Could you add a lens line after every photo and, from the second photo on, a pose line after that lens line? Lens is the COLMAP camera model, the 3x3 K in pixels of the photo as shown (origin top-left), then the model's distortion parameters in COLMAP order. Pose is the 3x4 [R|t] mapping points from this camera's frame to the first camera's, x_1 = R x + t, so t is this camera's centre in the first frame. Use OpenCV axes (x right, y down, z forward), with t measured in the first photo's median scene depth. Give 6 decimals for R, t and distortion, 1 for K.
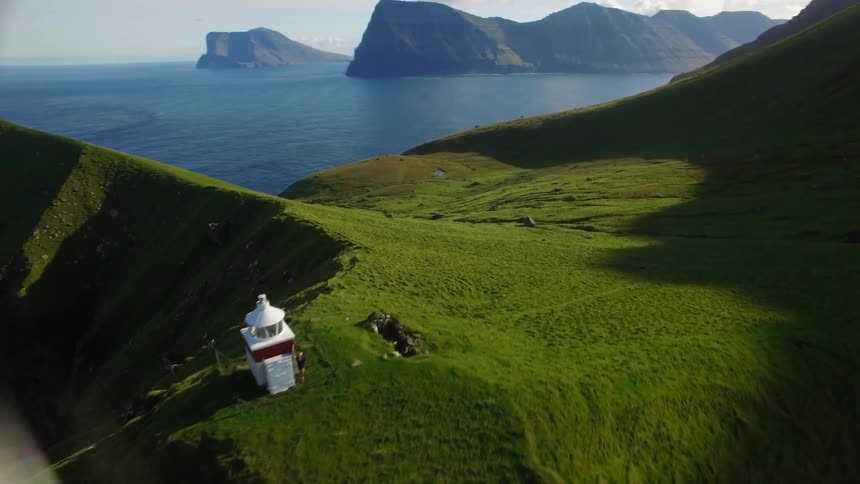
lens RADIAL K [[523.6, 0, 430.0], [0, 523.6, 242.0], [0, 0, 1]] dist [-0.124399, 0.093202]
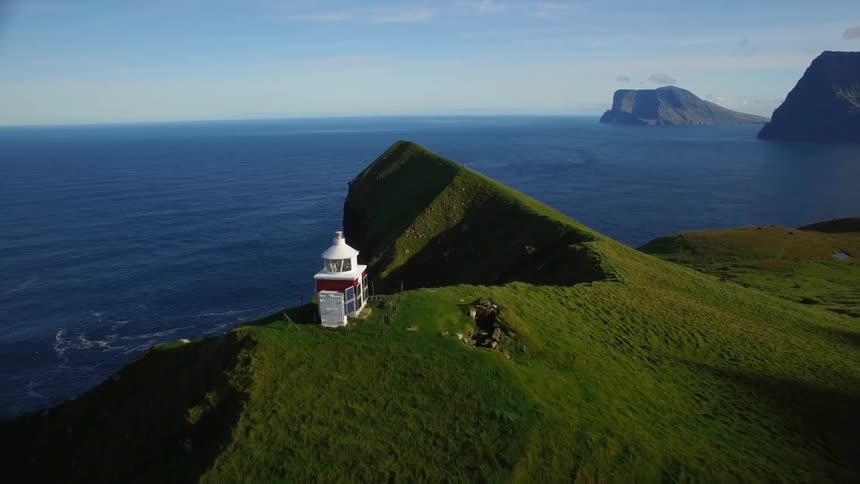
lens RADIAL K [[523.6, 0, 430.0], [0, 523.6, 242.0], [0, 0, 1]] dist [-0.124399, 0.093202]
pose [[0.750285, 0.167926, -0.639432, 0.037365], [-0.232605, 0.972413, -0.017557, 0.007537], [0.618844, 0.161908, 0.768647, 0.022888]]
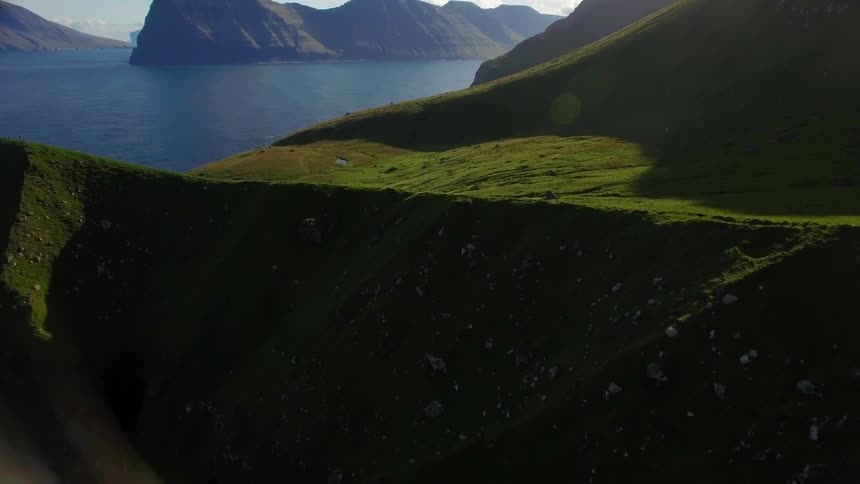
lens RADIAL K [[523.6, 0, 430.0], [0, 523.6, 242.0], [0, 0, 1]] dist [-0.124399, 0.093202]
pose [[0.932059, -0.107438, 0.346011, -0.205530], [0.099746, 0.994208, 0.040018, -0.004448], [-0.348306, -0.002786, 0.937377, 0.030139]]
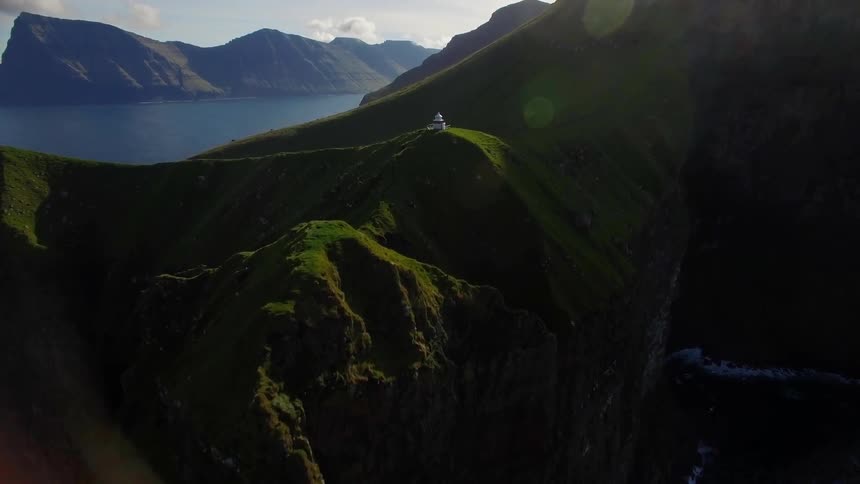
lens RADIAL K [[523.6, 0, 430.0], [0, 523.6, 242.0], [0, 0, 1]] dist [-0.124399, 0.093202]
pose [[0.842103, -0.150403, 0.517921, -0.253919], [0.172833, 0.984938, 0.005010, 0.103566], [-0.510874, 0.085295, 0.855414, -0.256862]]
